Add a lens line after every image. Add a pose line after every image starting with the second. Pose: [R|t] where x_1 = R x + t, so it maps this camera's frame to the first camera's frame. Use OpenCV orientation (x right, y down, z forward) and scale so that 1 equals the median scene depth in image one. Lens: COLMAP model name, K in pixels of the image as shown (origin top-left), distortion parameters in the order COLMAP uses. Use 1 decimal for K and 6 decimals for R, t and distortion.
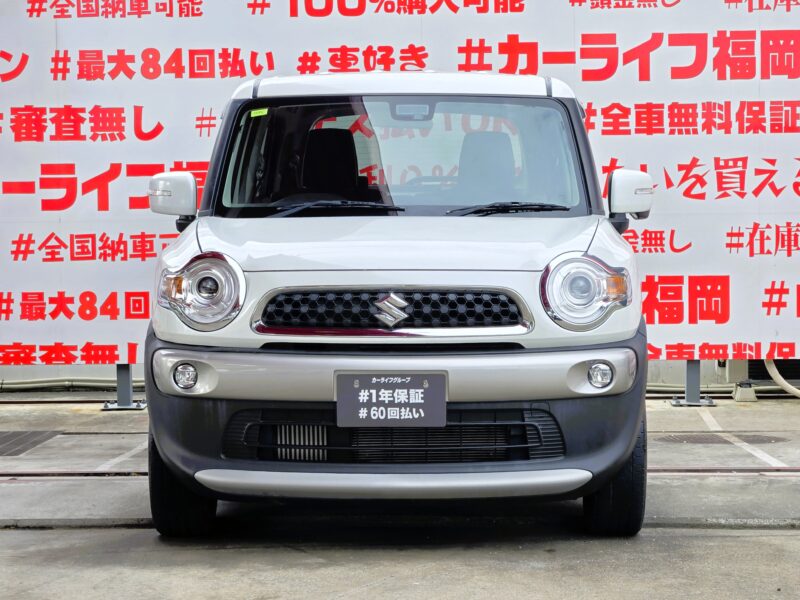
lens RADIAL K [[1910.6, 0, 452.3], [0, 1910.6, 293.6], [0, 0, 1]] dist [0.016050, 0.000000]
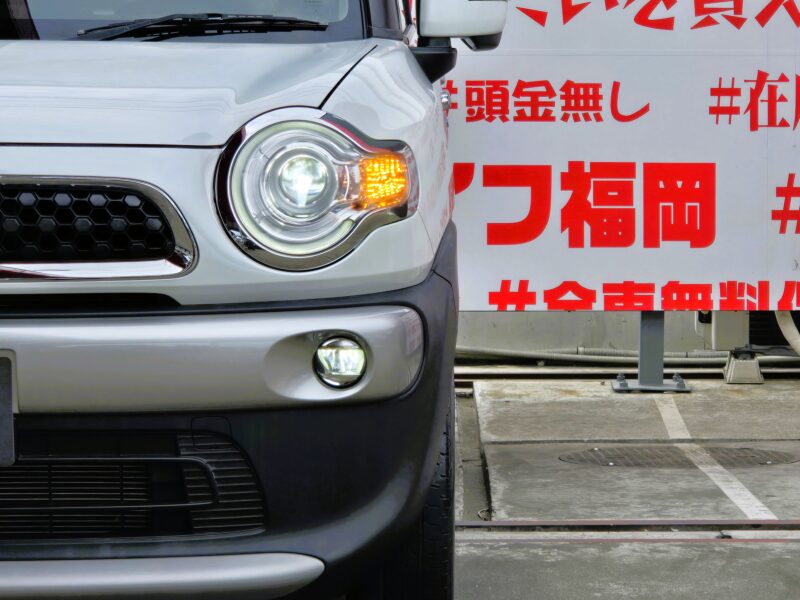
lens RADIAL K [[2783.2, 0, 400.3], [0, 2783.2, 299.7], [0, 0, 1]] dist [-0.291327, 0.000000]
pose [[0.999938, 0.007862, -0.007857, 0.077979], [-0.007549, 0.999207, 0.039095, -0.000661], [0.008158, -0.039034, 0.999205, 0.233448]]
